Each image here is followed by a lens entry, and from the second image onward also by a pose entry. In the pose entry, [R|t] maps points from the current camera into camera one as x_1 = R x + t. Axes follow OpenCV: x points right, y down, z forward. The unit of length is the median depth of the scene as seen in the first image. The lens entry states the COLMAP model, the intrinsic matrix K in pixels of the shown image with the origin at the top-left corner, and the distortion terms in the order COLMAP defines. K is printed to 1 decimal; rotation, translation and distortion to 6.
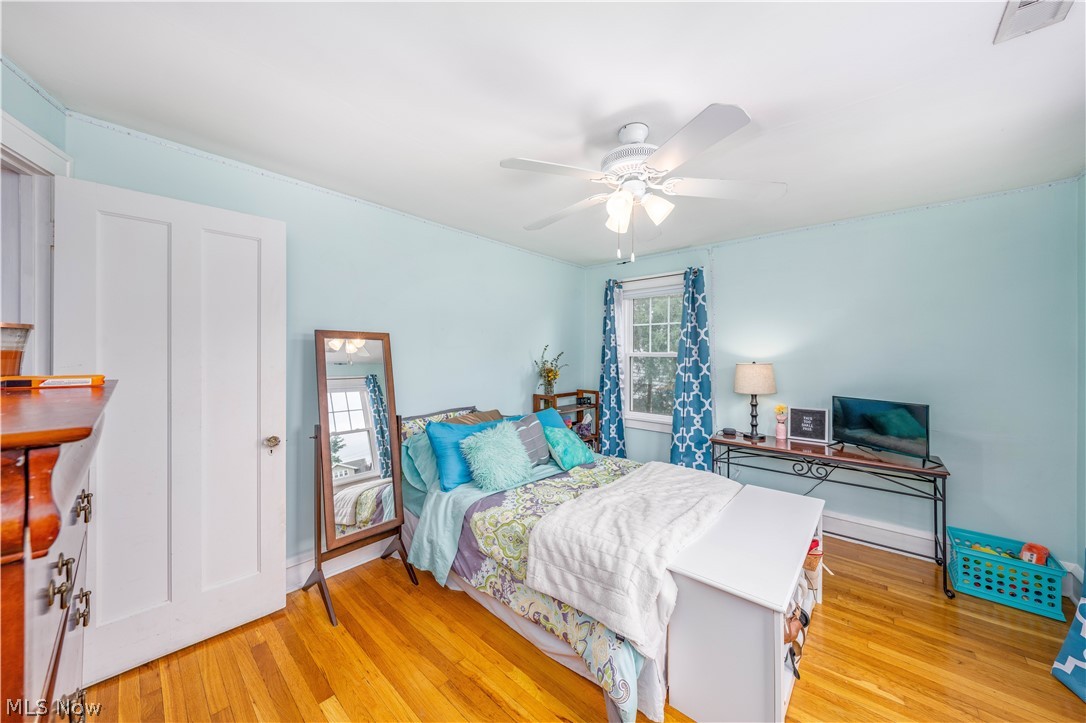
lens RADIAL K [[378.9, 0, 540.5], [0, 378.9, 353.5], [0, 0, 1]] dist [-0.001519, -0.000066]
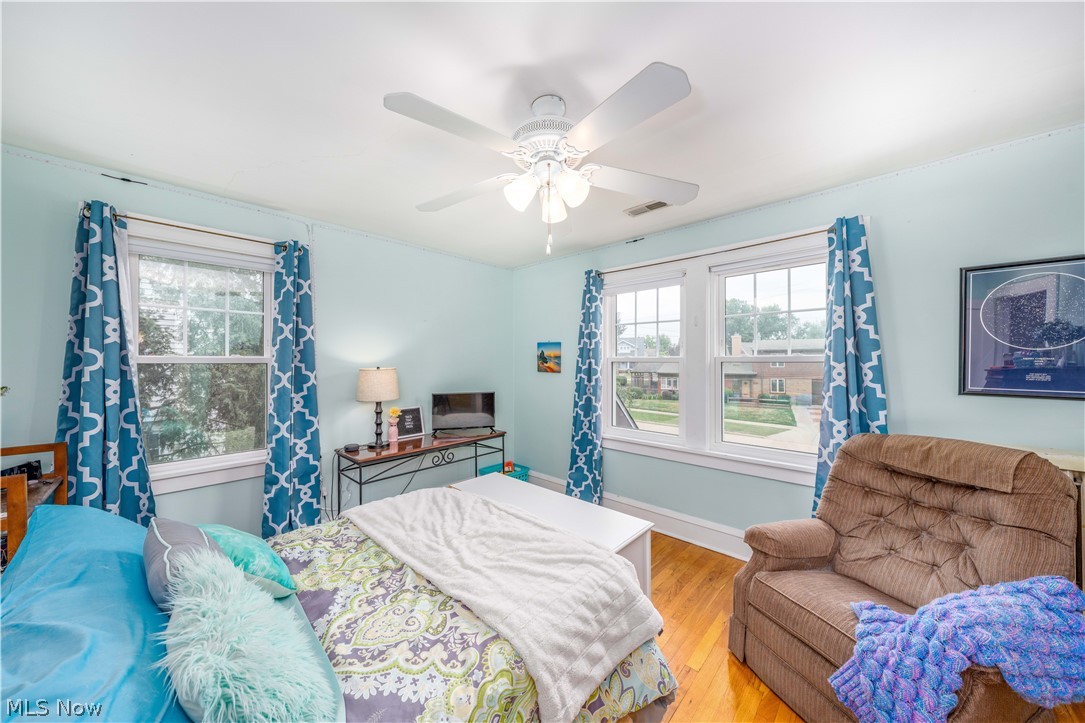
lens RADIAL K [[372.3, 0, 538.6], [0, 372.3, 361.5], [0, 0, 1]] dist [-0.001644, -0.000125]
pose [[0.017669, -0.007273, 0.999817, -0.361570], [-0.000744, 0.999973, 0.007287, 0.001326], [-0.999844, -0.000872, 0.017663, 0.589128]]
